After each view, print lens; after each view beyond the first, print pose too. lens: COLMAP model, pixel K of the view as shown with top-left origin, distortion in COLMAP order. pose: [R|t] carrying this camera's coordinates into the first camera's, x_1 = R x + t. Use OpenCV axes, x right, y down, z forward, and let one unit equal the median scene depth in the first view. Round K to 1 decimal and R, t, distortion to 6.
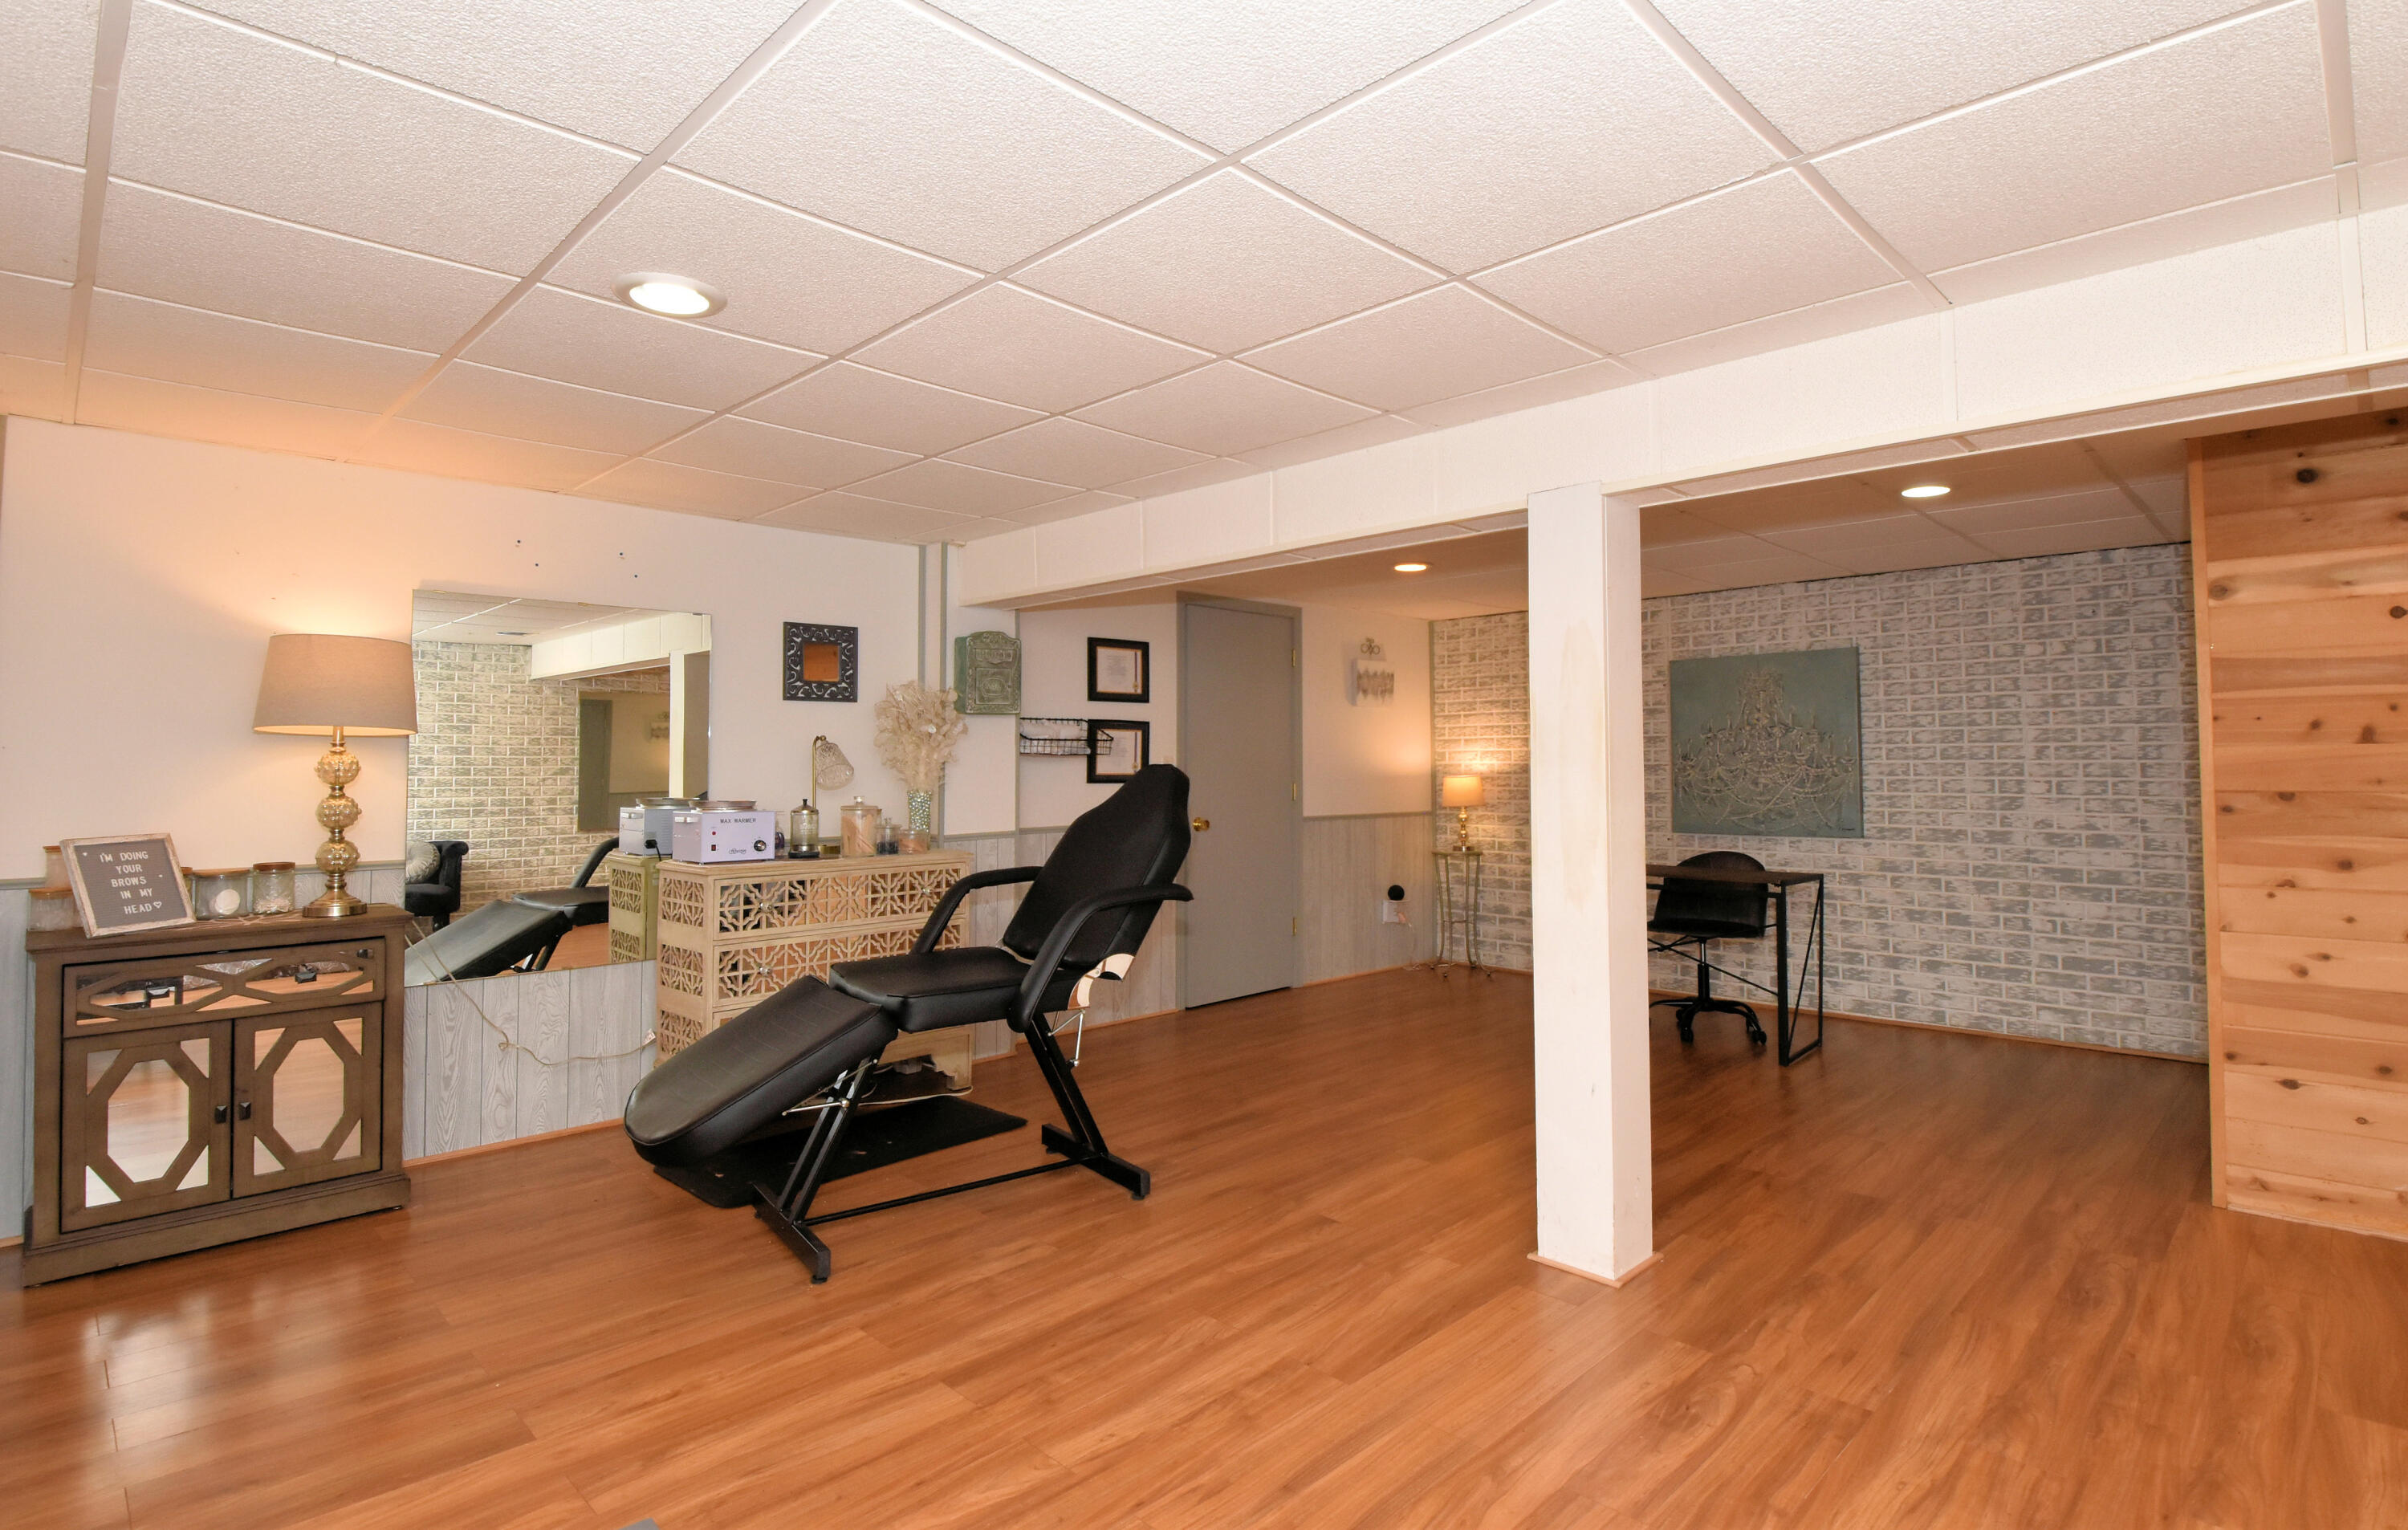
lens RADIAL K [[1202.8, 0, 1204.0], [0, 1202.8, 765.0], [0, 0, 1]] dist [-0.000900, -0.000295]
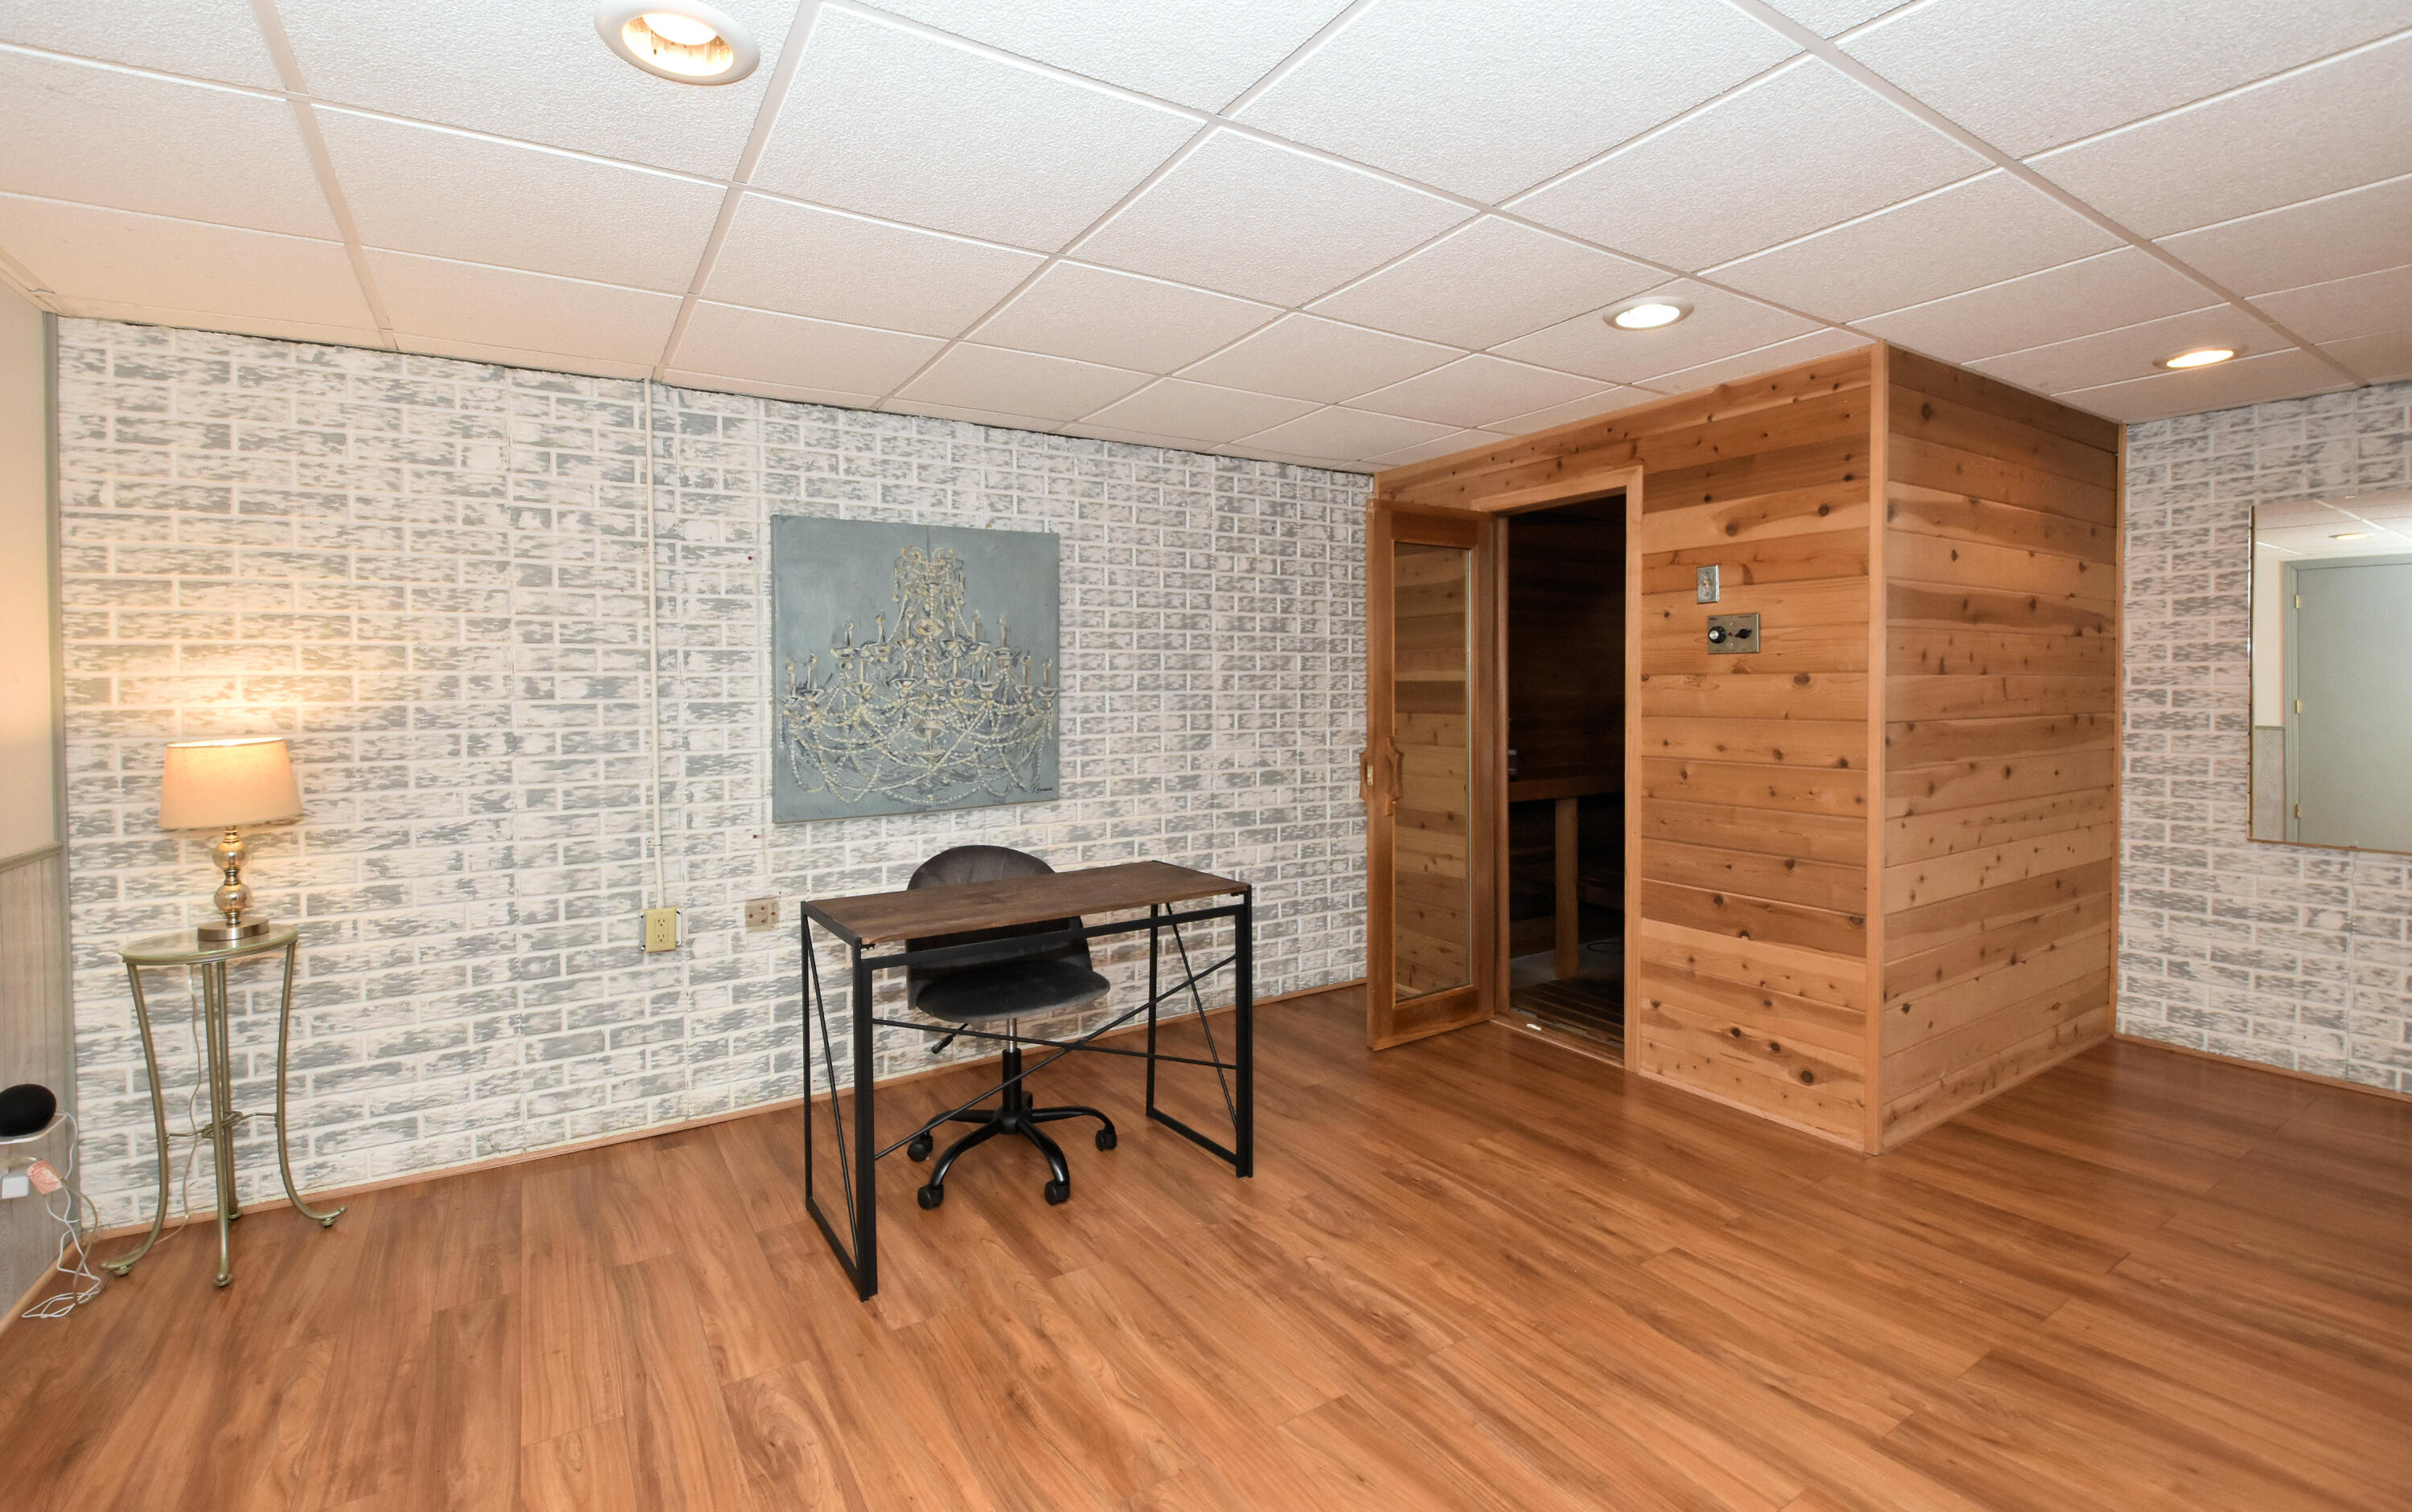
lens RADIAL K [[1047.1, 0, 1206.9], [0, 1047.1, 707.3], [0, 0, 1]] dist [0.003331, -0.014312]
pose [[0.210394, -0.019394, 0.977424, -0.050254], [0.008622, 0.999801, 0.017982, -0.005763], [-0.977579, 0.004644, 0.210519, 0.810422]]
